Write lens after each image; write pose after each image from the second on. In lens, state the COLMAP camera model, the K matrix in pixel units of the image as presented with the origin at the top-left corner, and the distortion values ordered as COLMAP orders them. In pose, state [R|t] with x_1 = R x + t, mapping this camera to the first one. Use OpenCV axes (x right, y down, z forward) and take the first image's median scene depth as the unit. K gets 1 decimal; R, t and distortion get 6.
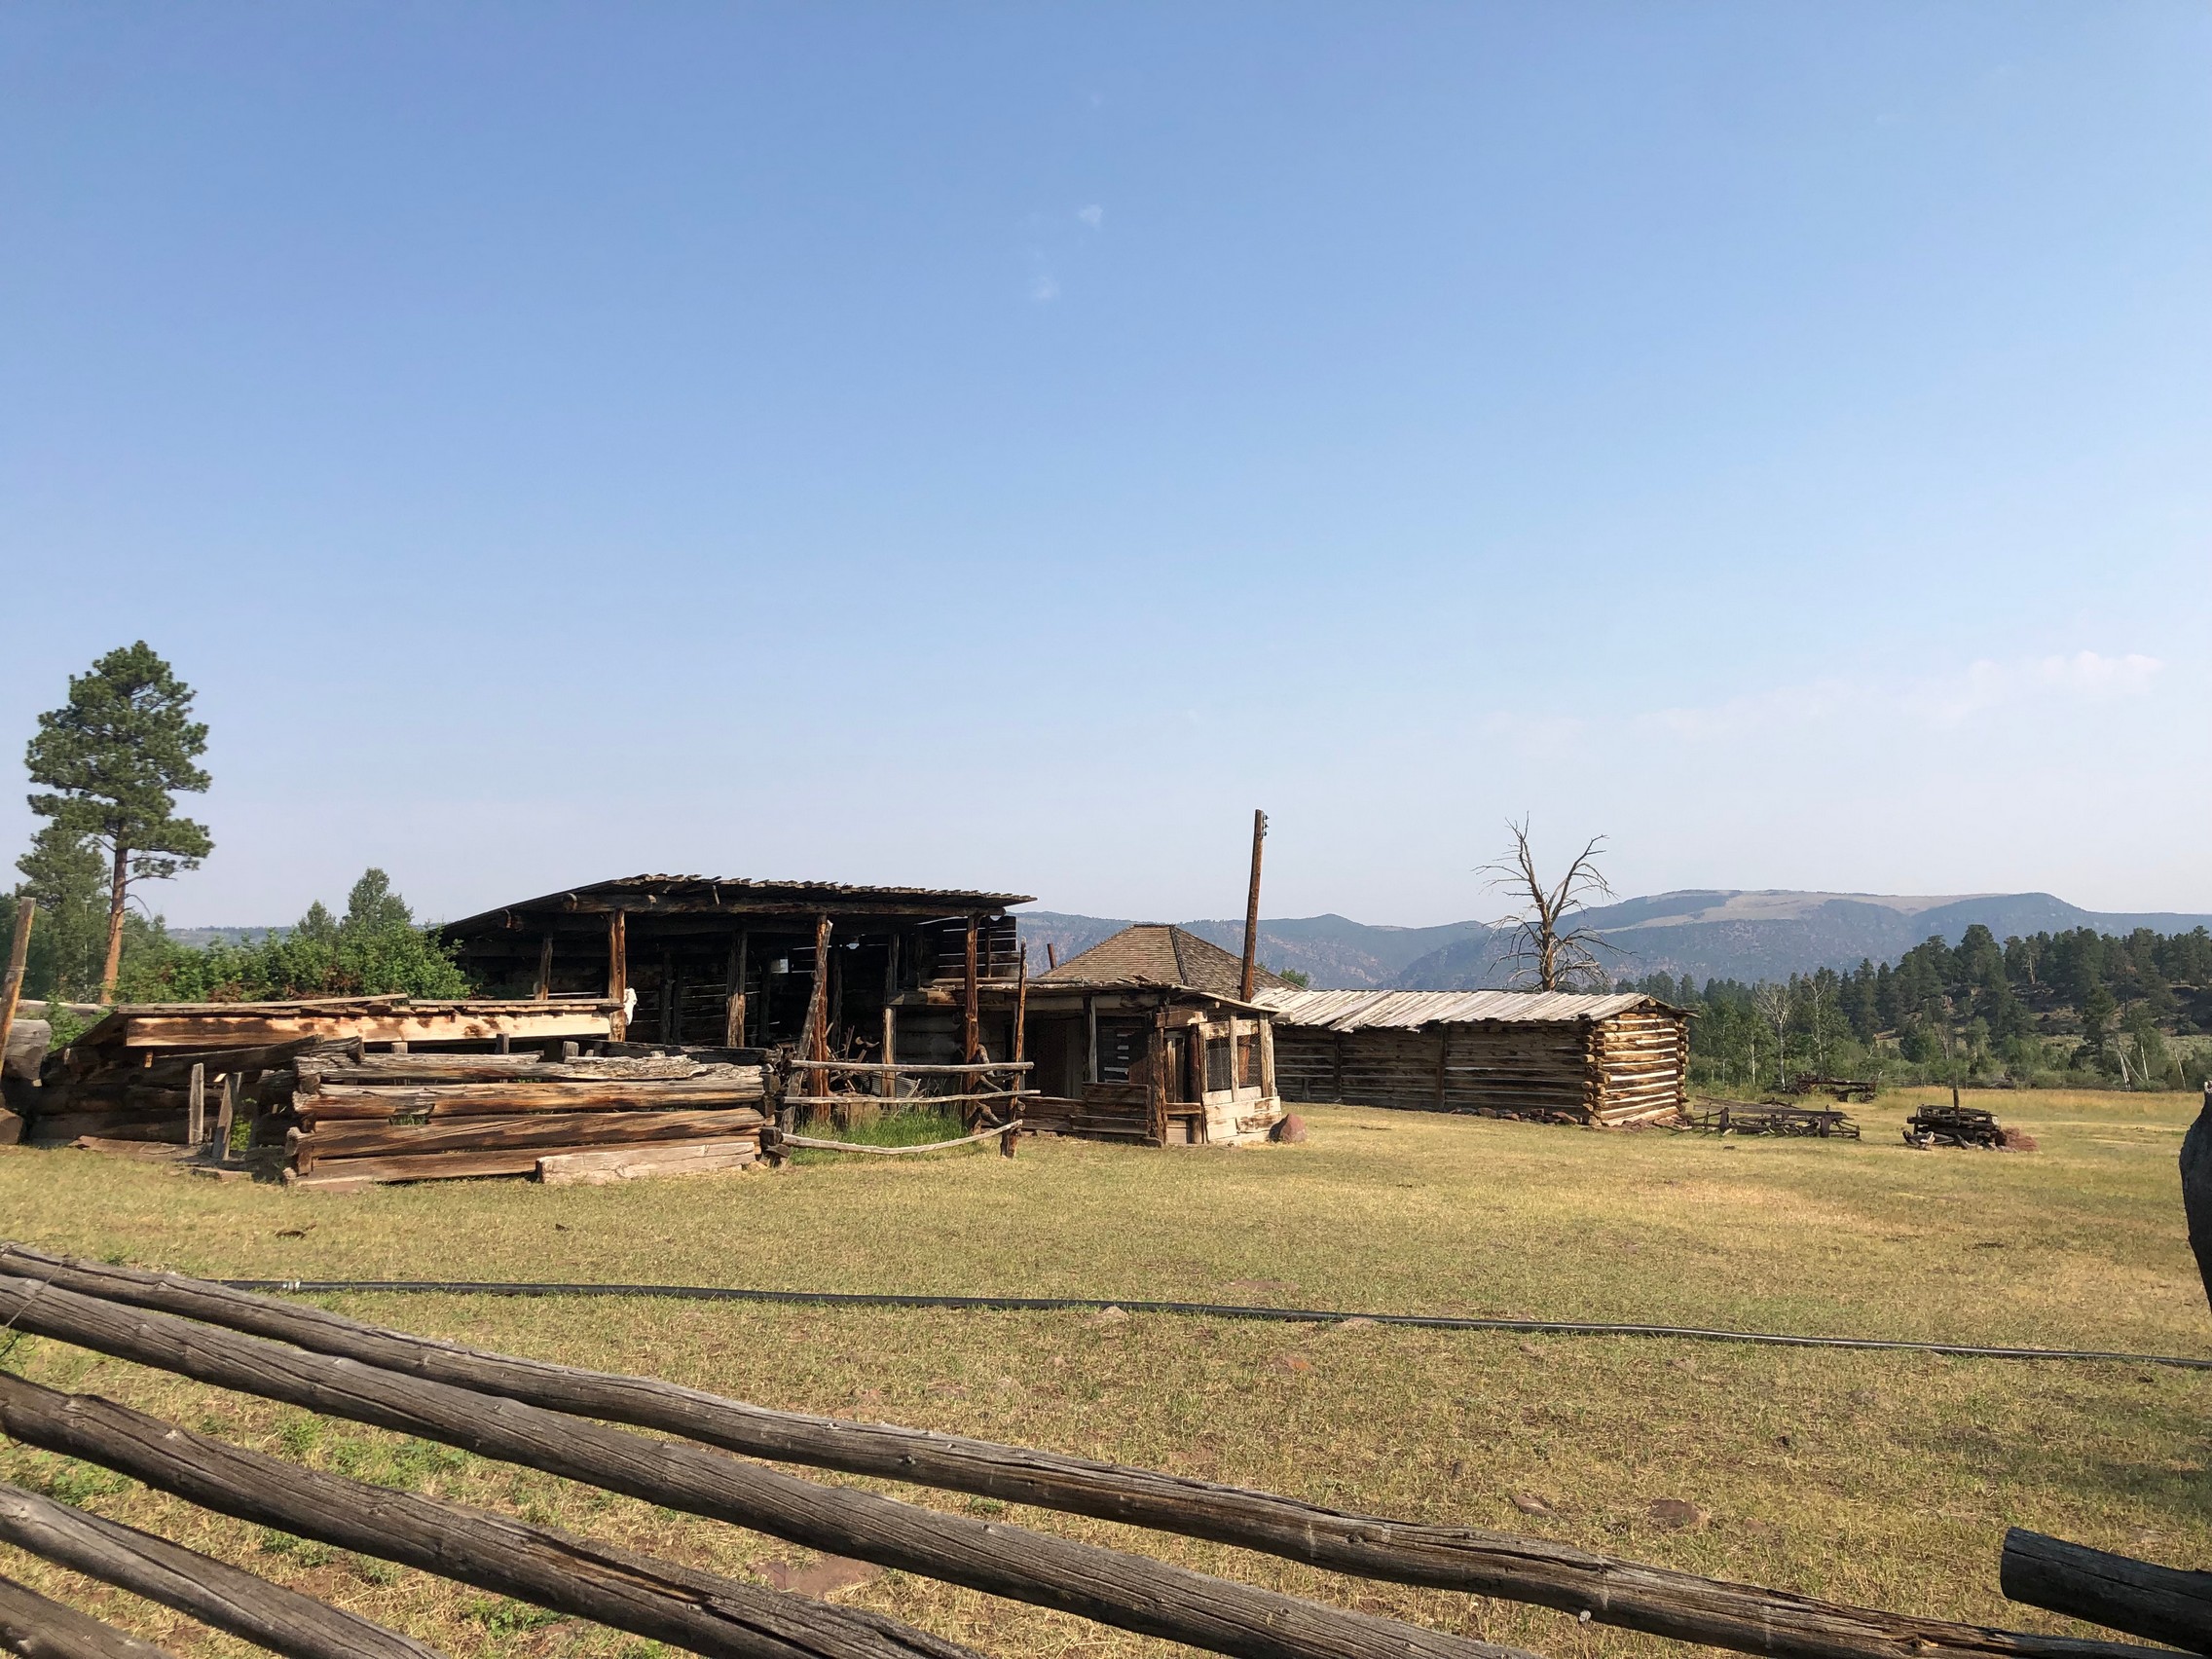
lens RADIAL K [[1821.7, 0, 1098.5], [0, 1821.7, 847.3], [0, 0, 1]] dist [0.026724, -0.027620]
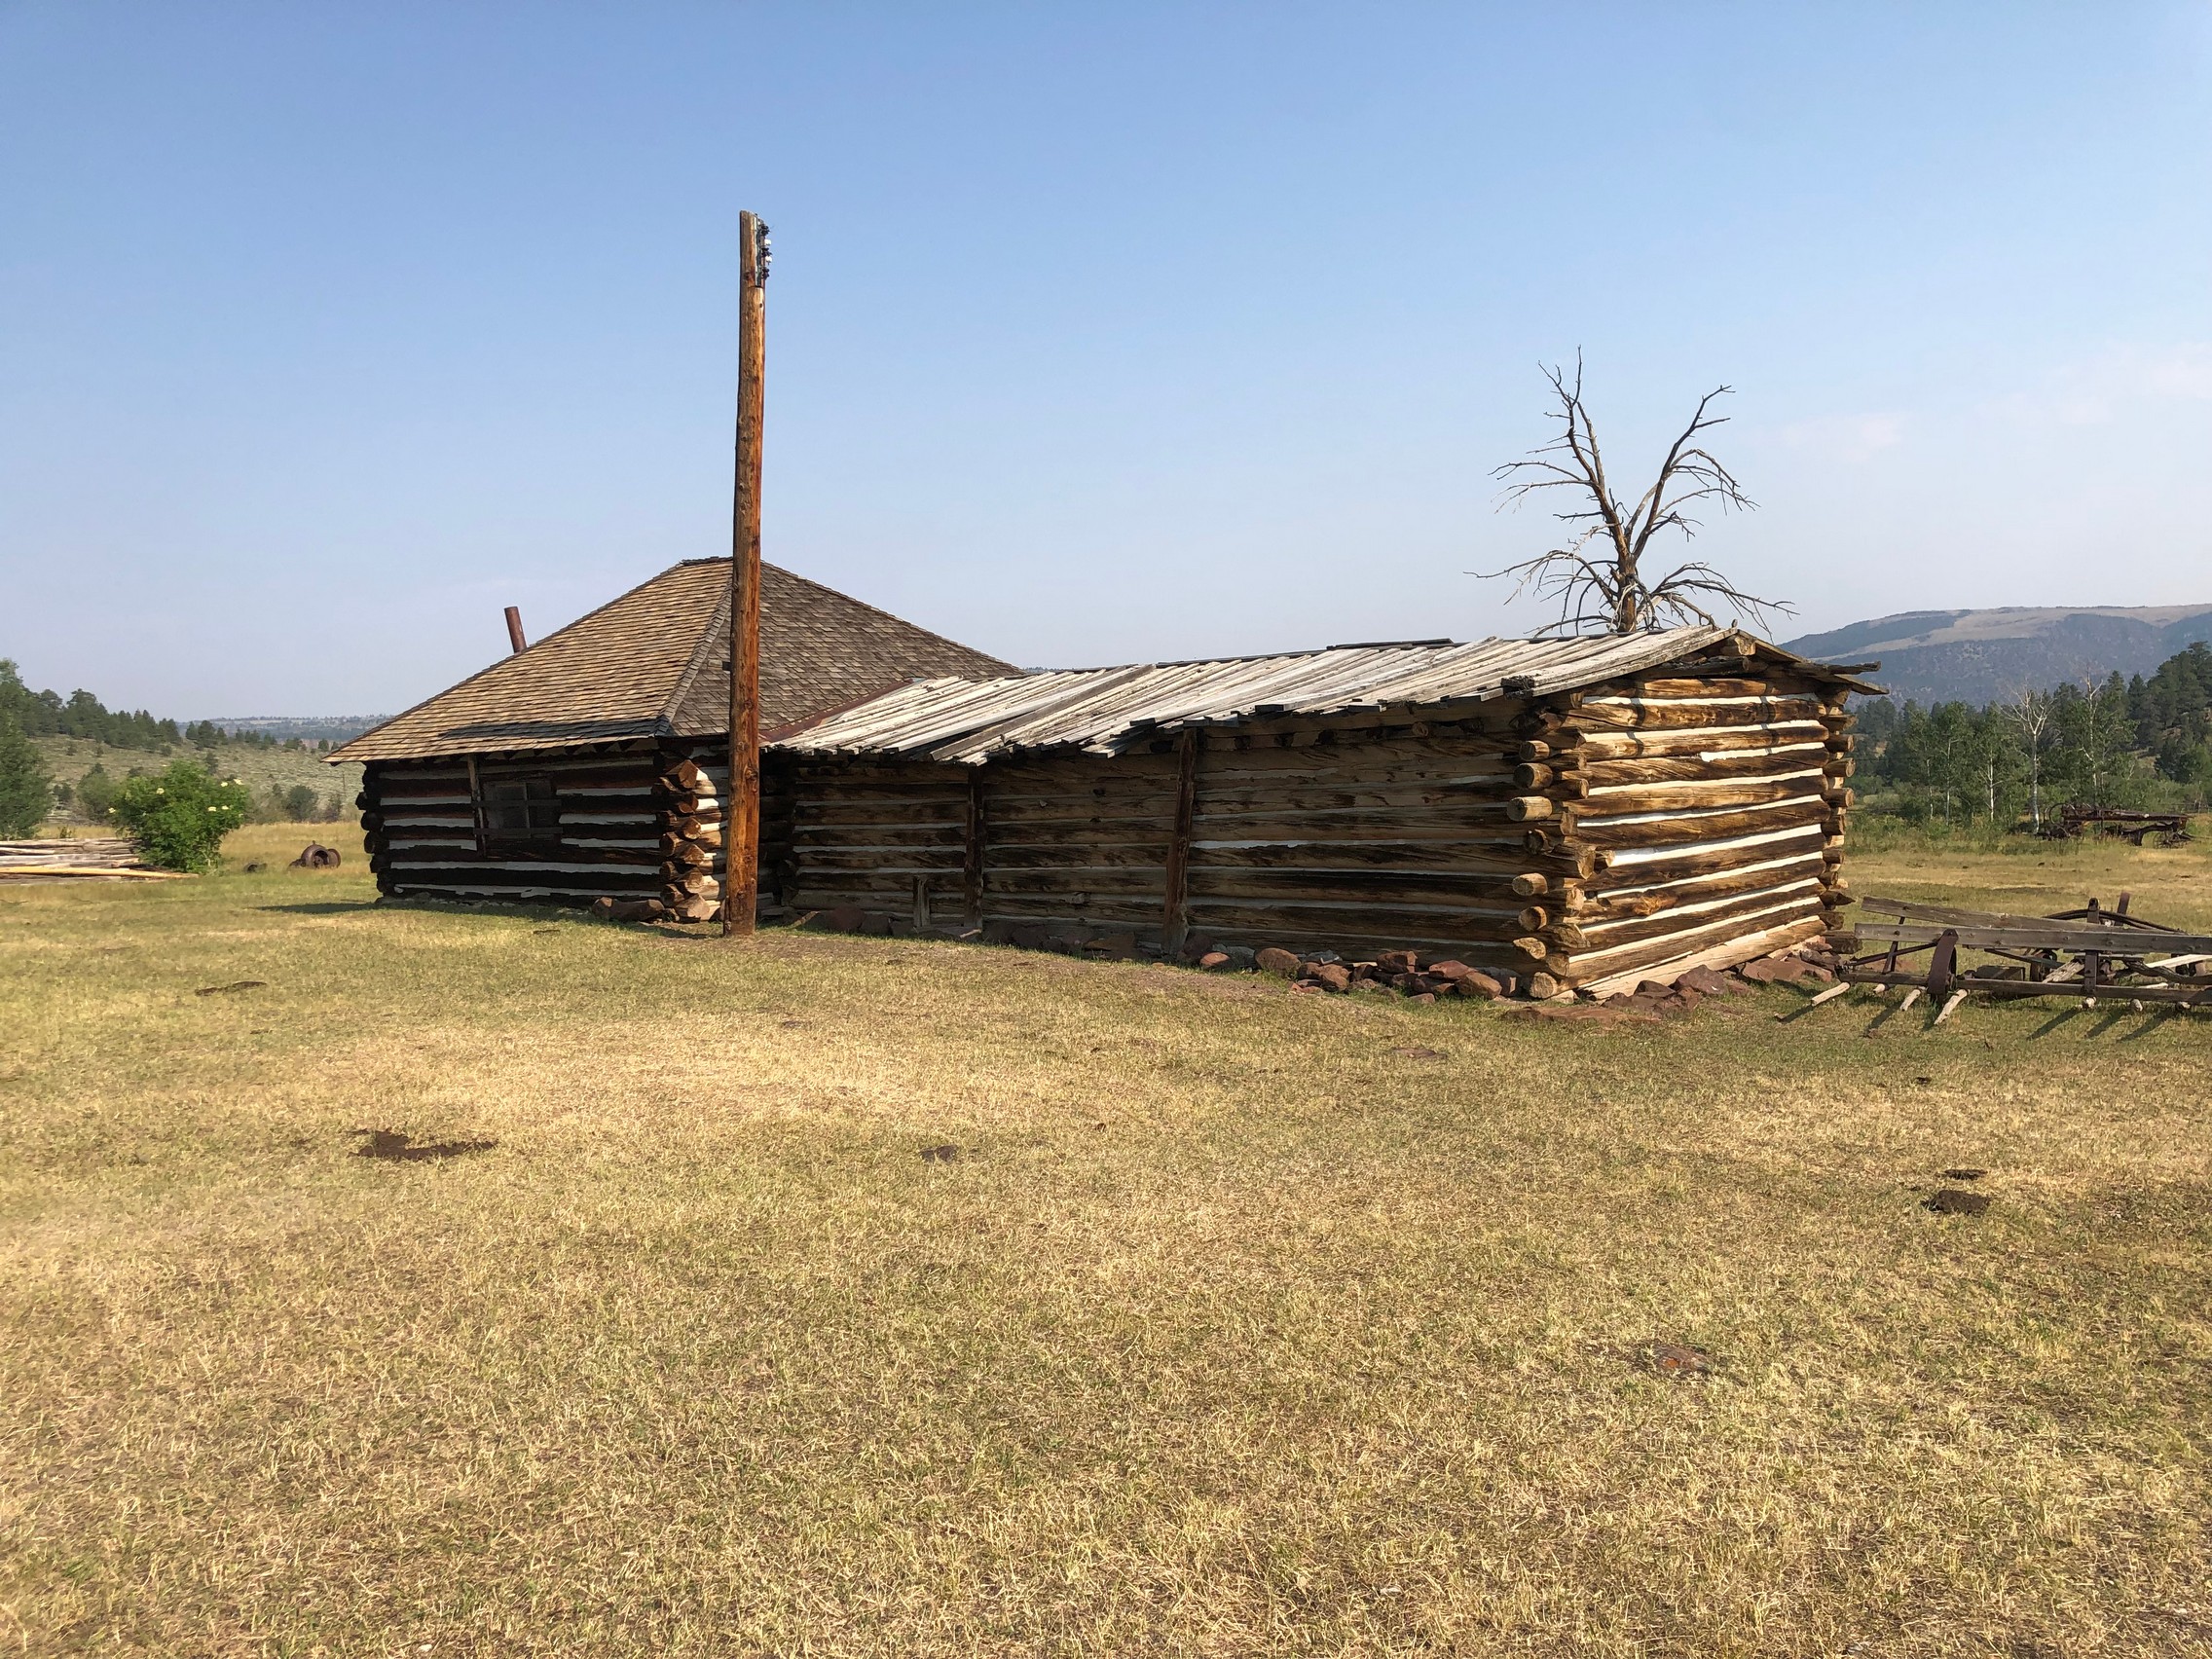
lens RADIAL K [[1821.7, 0, 1117.0], [0, 1821.7, 877.0], [0, 0, 1]] dist [0.026724, -0.027620]
pose [[0.994431, -0.033452, -0.099938, 0.204884], [0.047936, 0.988086, 0.146250, 0.068283], [0.093855, -0.150226, 0.984187, 0.597105]]
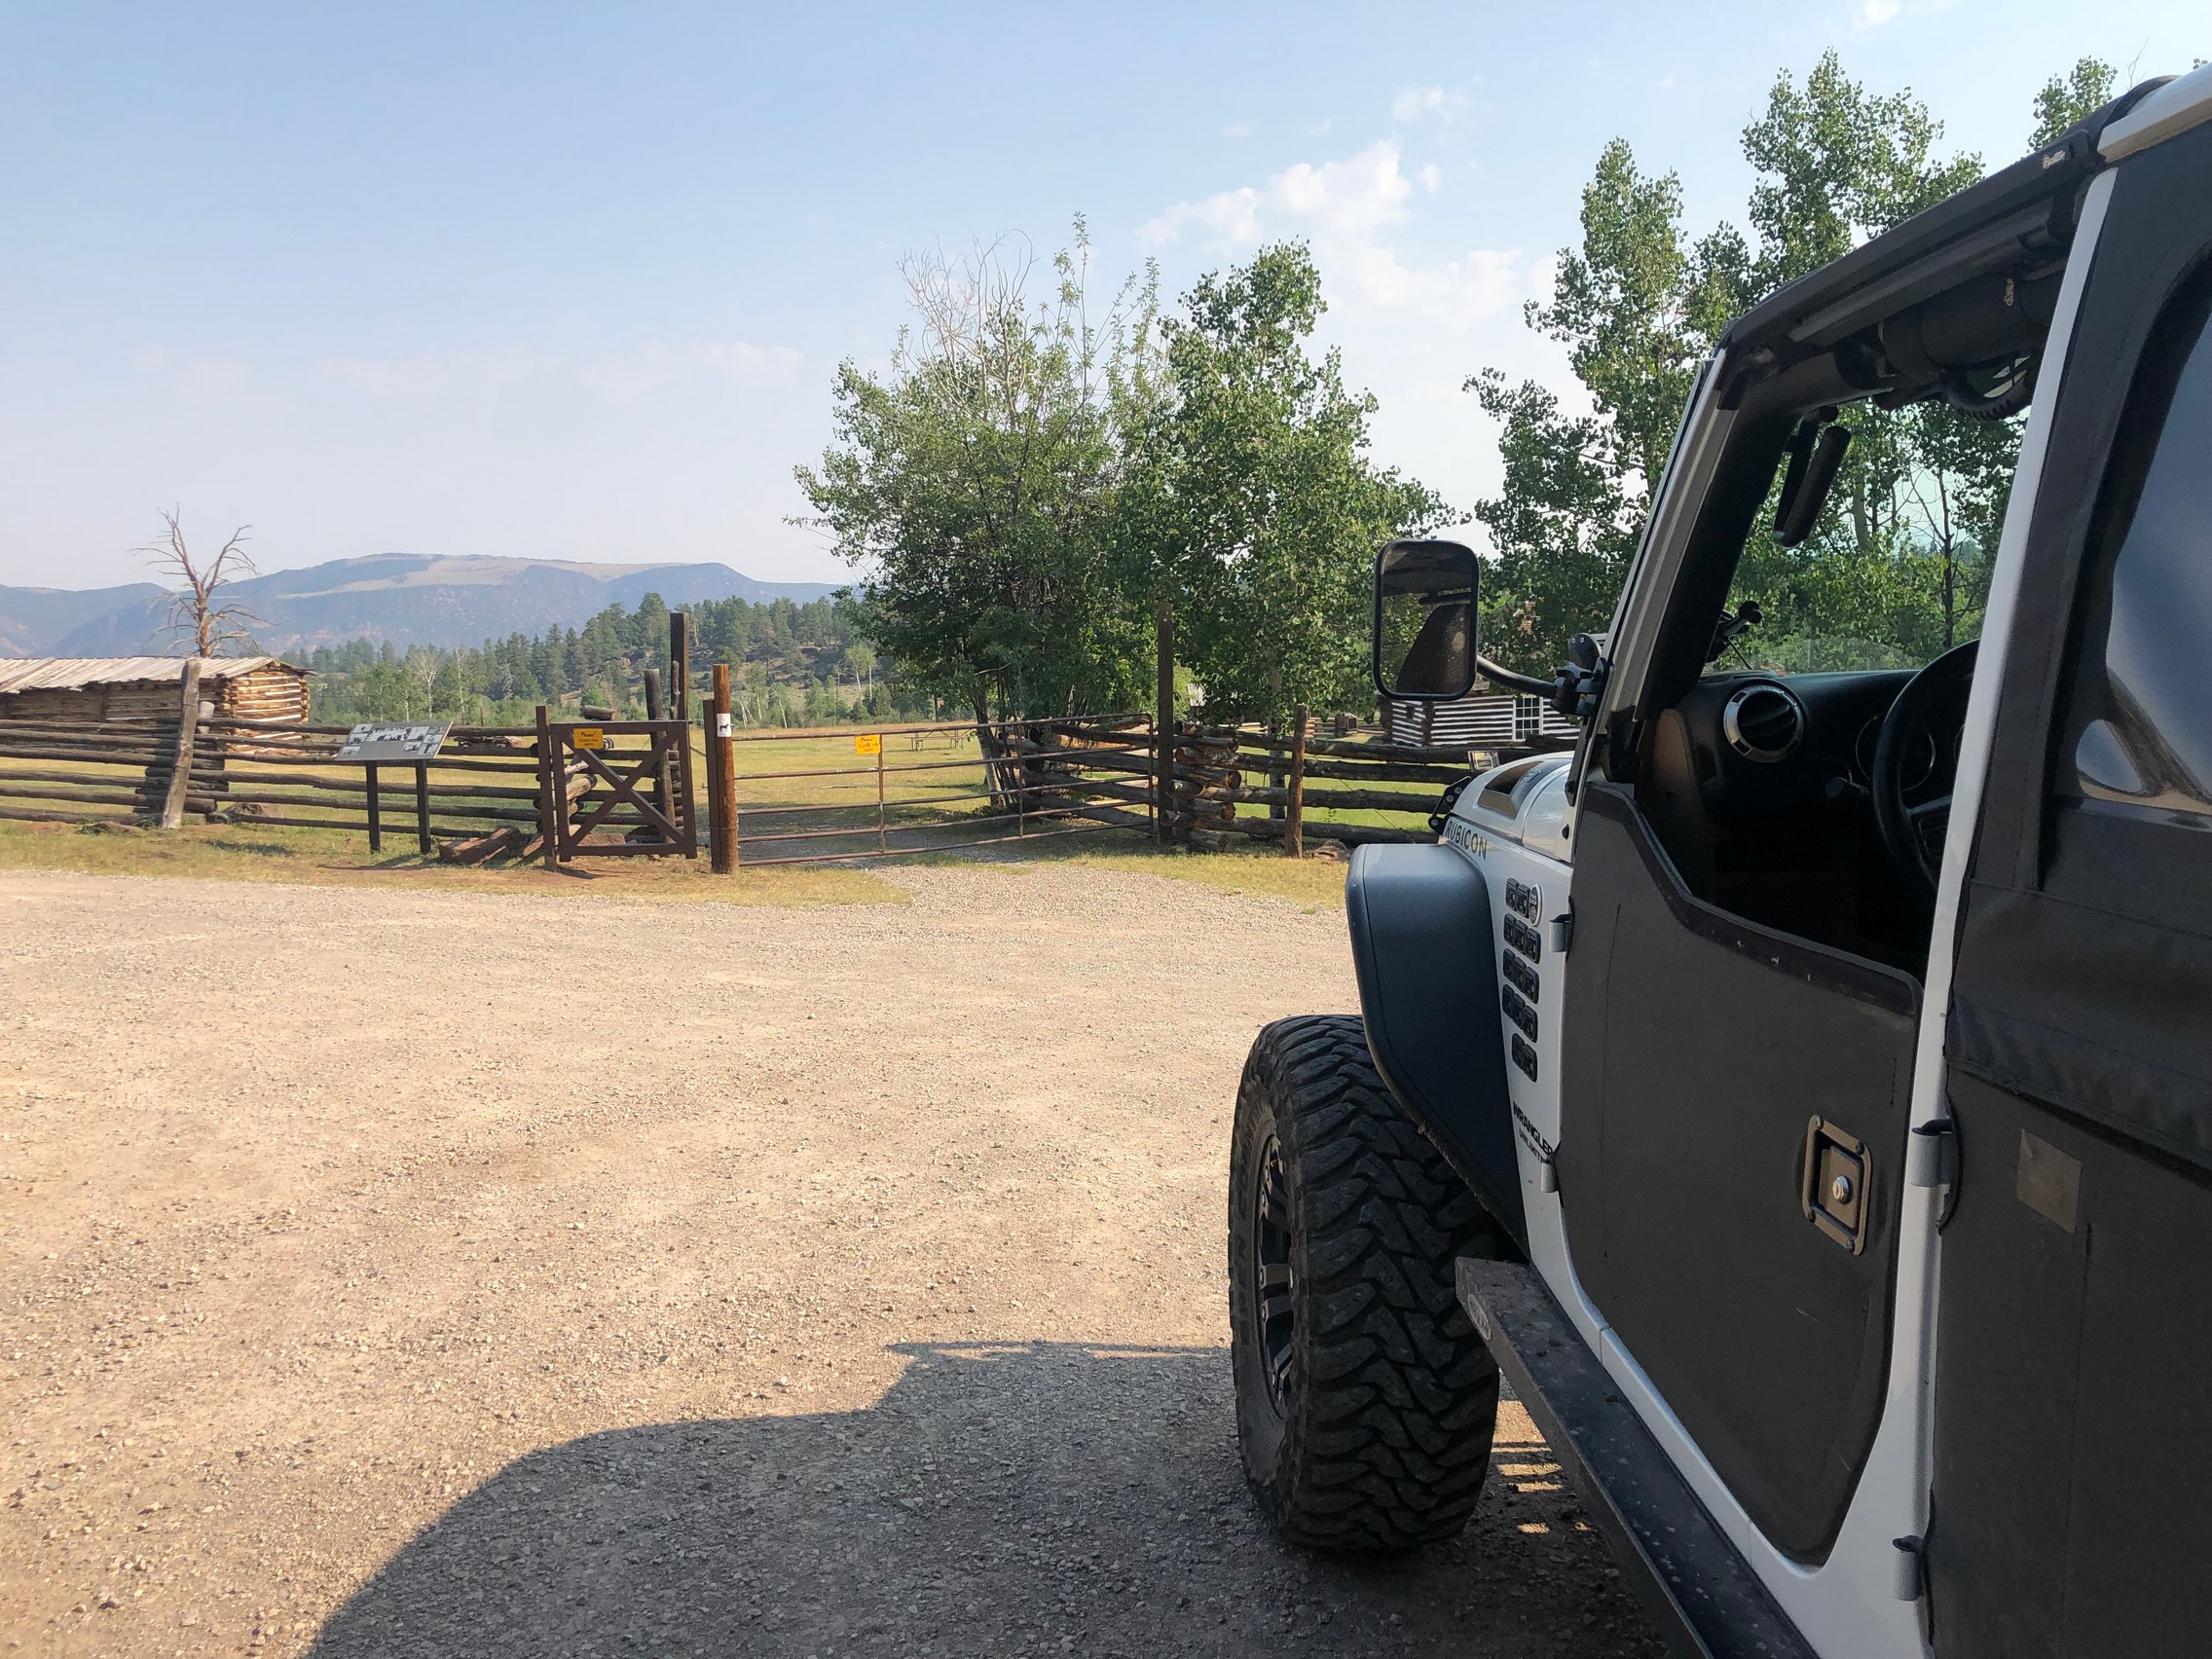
lens RADIAL K [[1821.7, 0, 1096.8], [0, 1821.7, 839.0], [0, 0, 1]] dist [0.026724, -0.027620]
pose [[0.779443, -0.077282, 0.621688, -0.067072], [-0.033976, 0.985687, 0.165128, -0.028411], [-0.625551, -0.149831, 0.765661, -0.396408]]
